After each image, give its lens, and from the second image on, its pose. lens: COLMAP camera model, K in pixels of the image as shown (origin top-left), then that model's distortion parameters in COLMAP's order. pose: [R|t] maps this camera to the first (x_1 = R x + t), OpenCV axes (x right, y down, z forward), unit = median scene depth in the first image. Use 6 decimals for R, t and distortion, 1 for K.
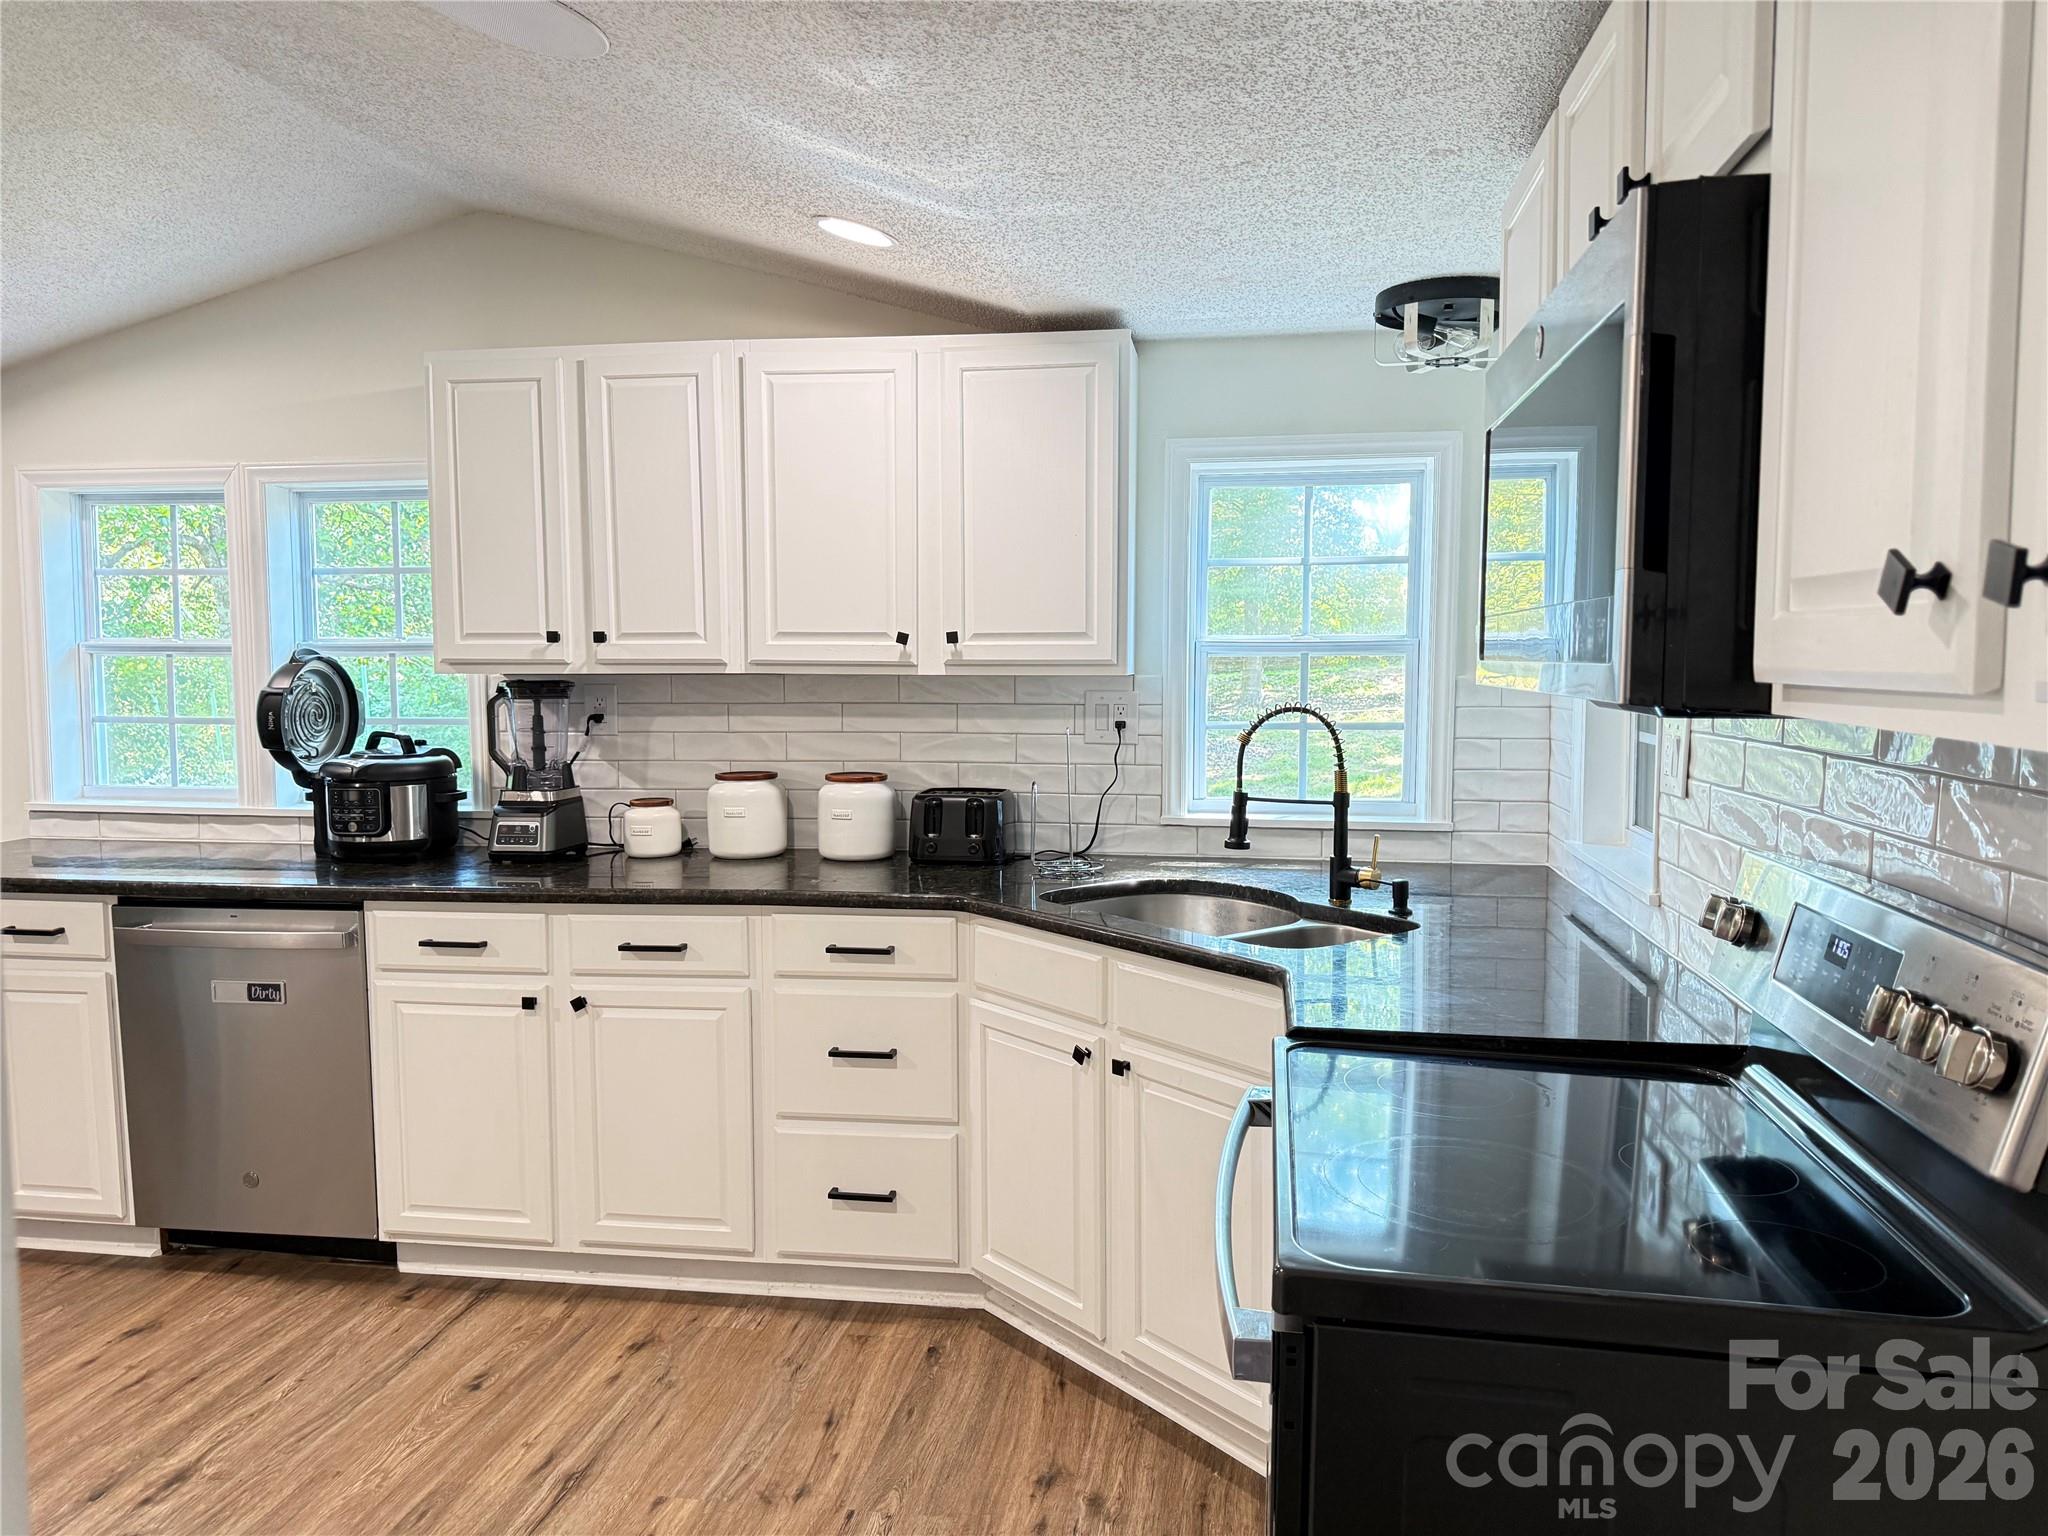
lens RADIAL K [[1438.6, 0, 1017.5], [0, 1438.6, 778.9], [0, 0, 1]] dist [0.063528, -0.074989]
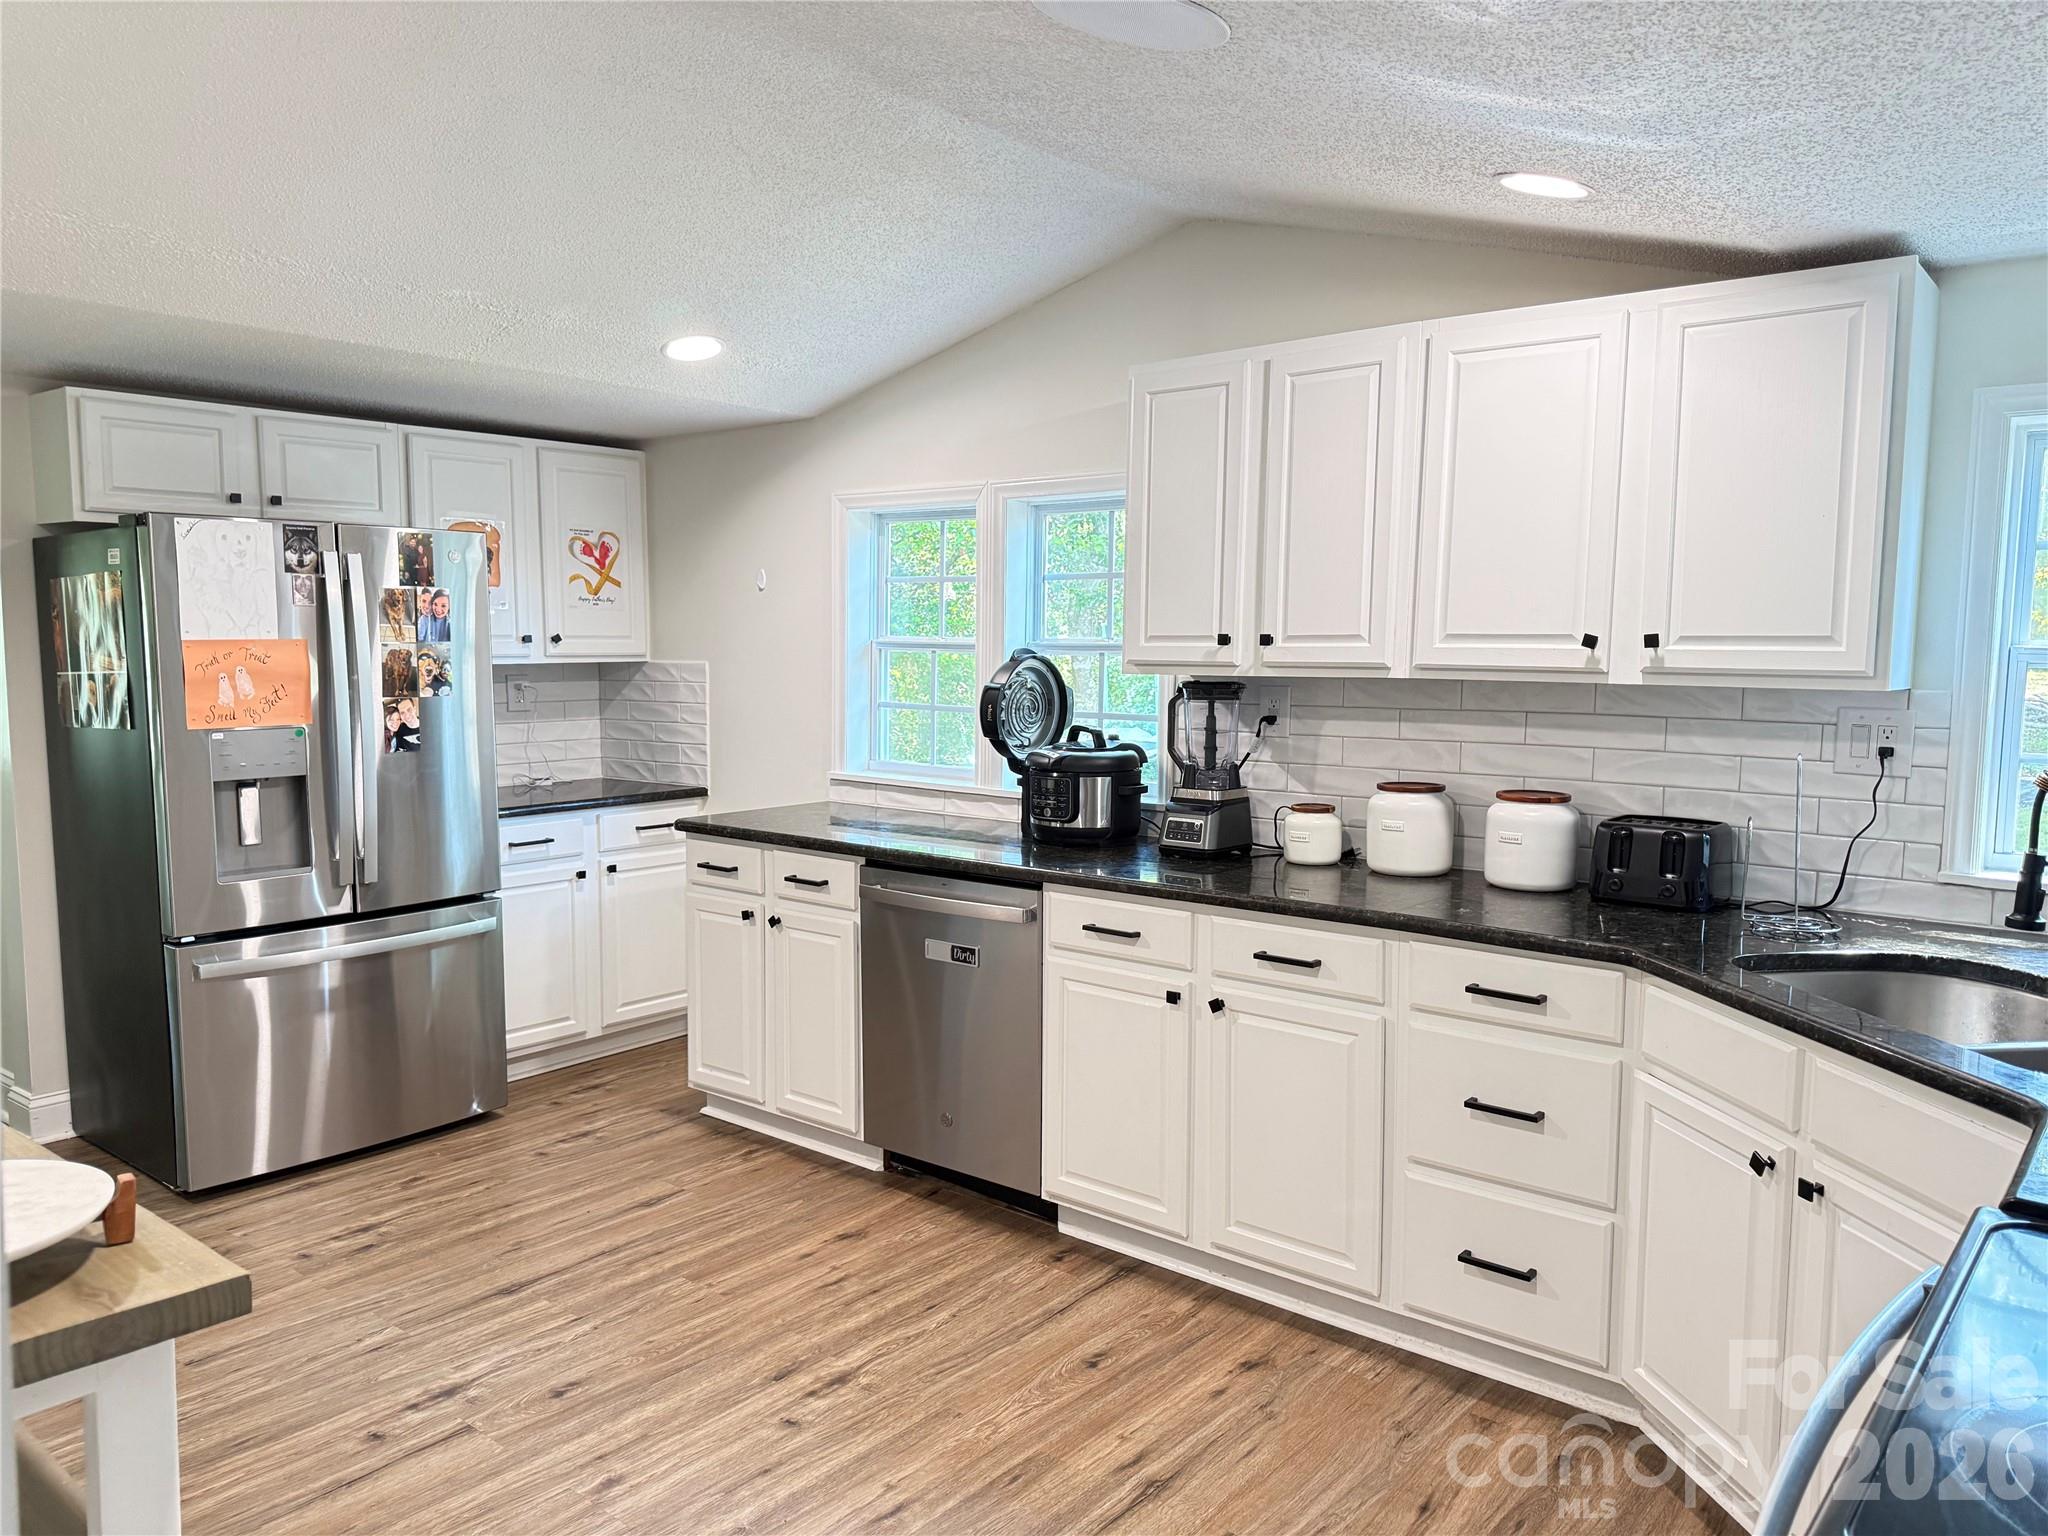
lens RADIAL K [[1438.6, 0, 1025.3], [0, 1438.6, 778.5], [0, 0, 1]] dist [0.063528, -0.074989]
pose [[0.863766, 0.057555, -0.500596, 0.071203], [-0.052928, 0.998323, 0.023455, -0.018444], [0.501107, 0.006236, 0.865363, 0.069639]]
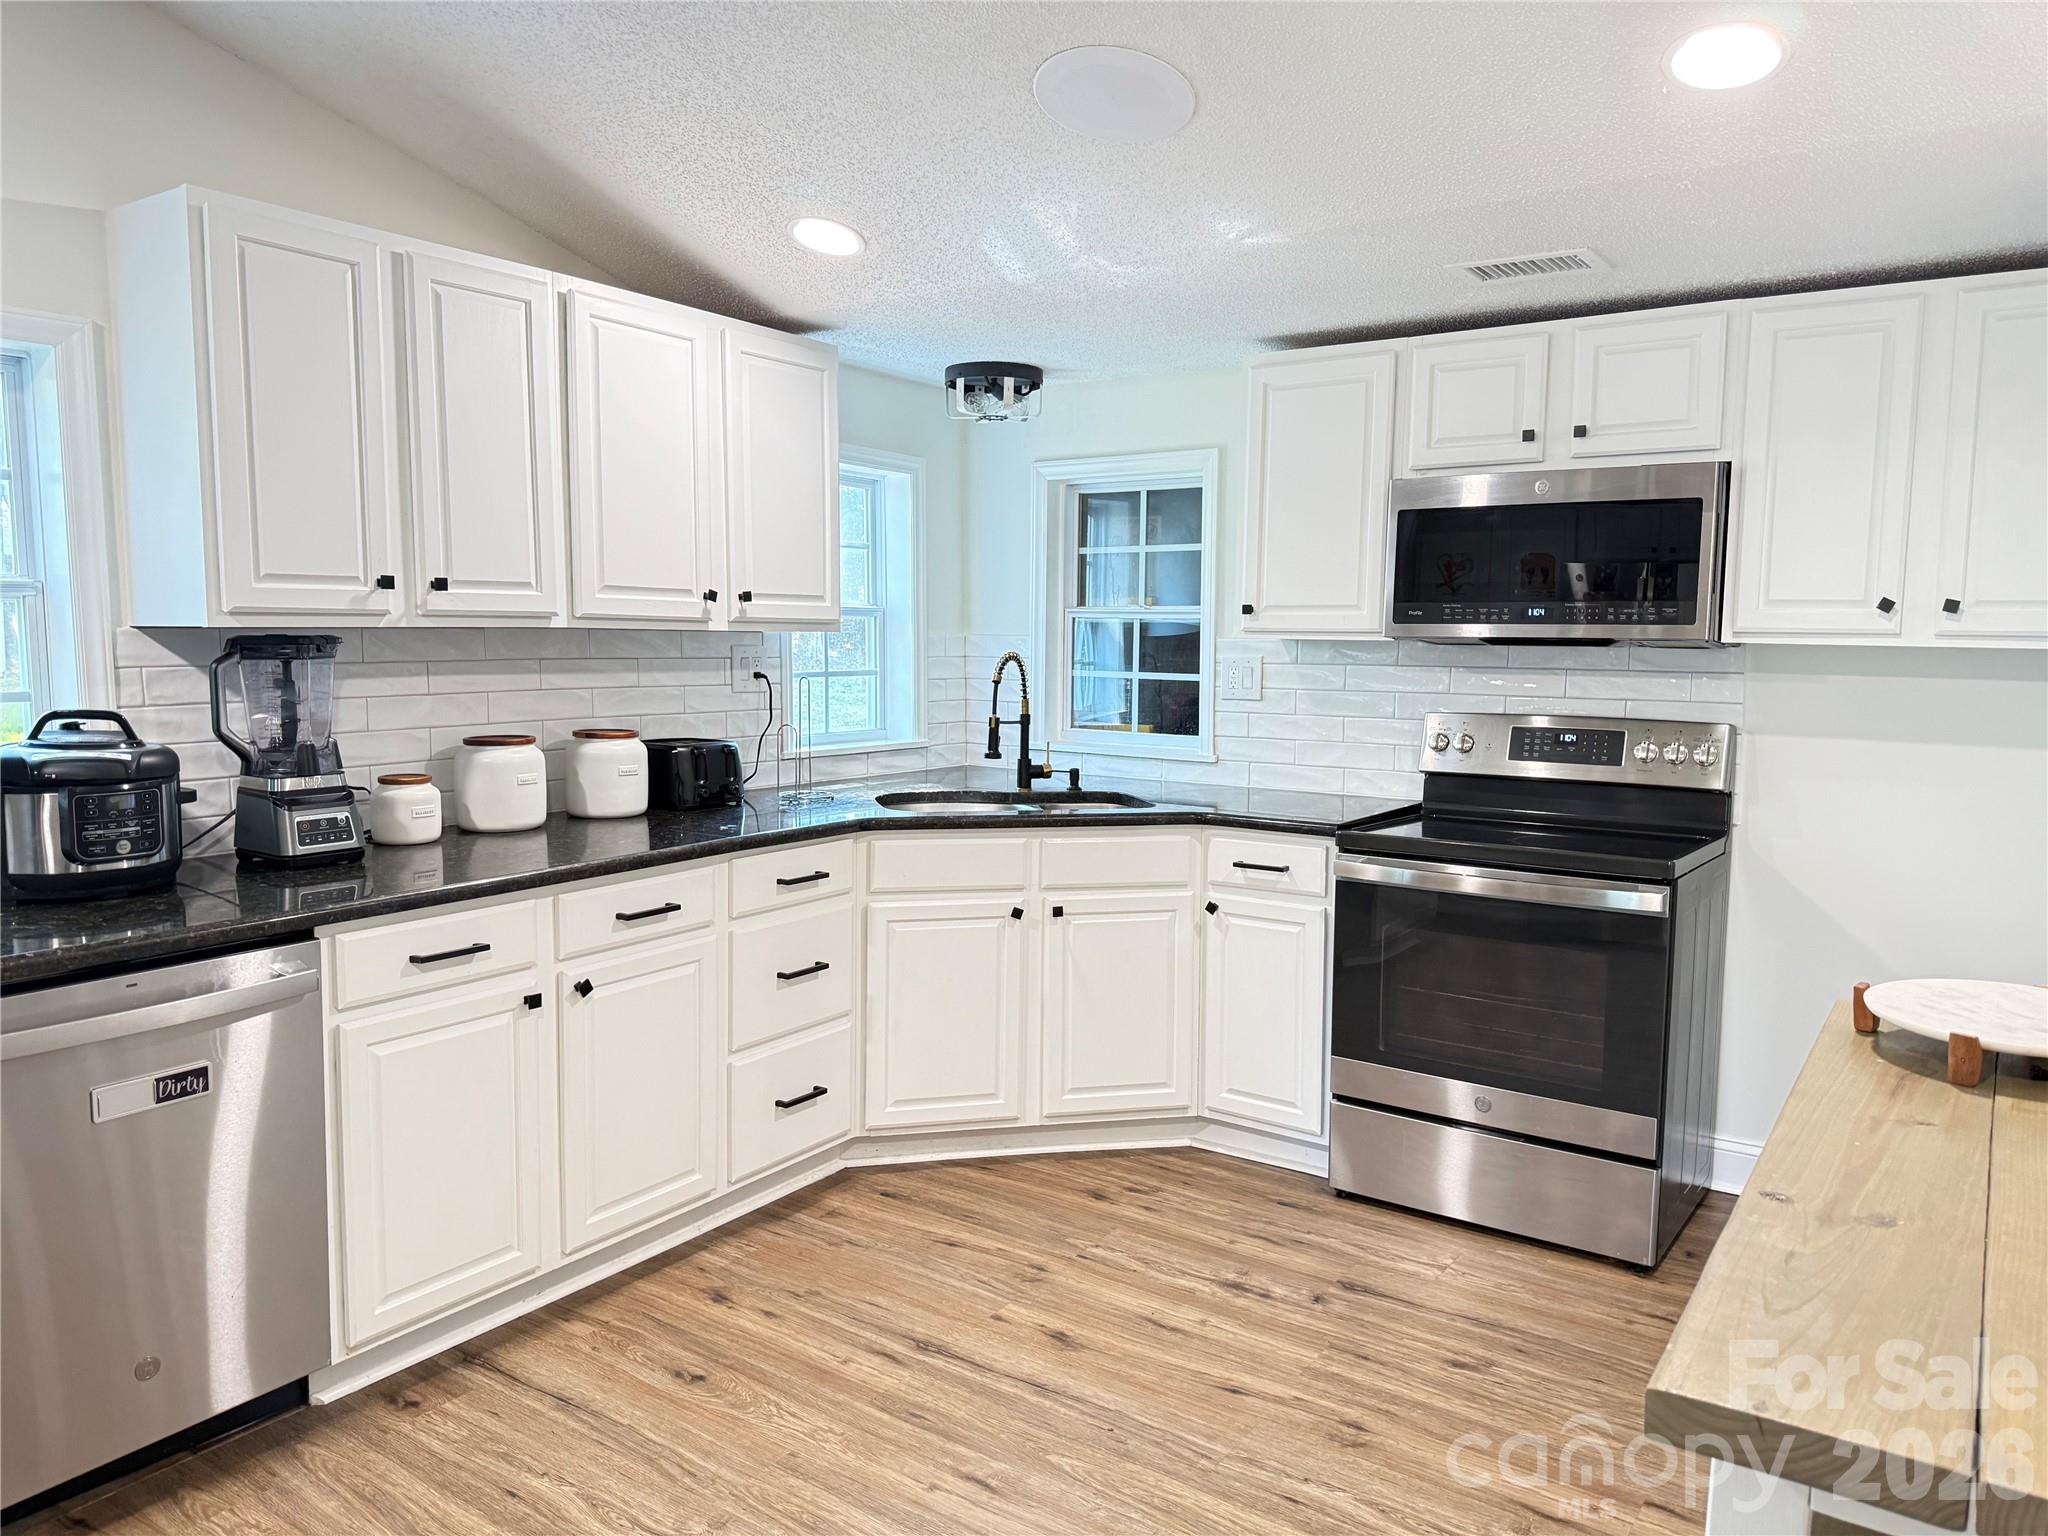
lens RADIAL K [[1438.6, 0, 1016.5], [0, 1438.6, 760.1], [0, 0, 1]] dist [0.063528, -0.074989]
pose [[0.432676, -0.074904, 0.898433, -0.985448], [0.059741, 0.996734, 0.054329, -0.022360], [-0.899568, 0.030167, 0.435738, 0.342862]]
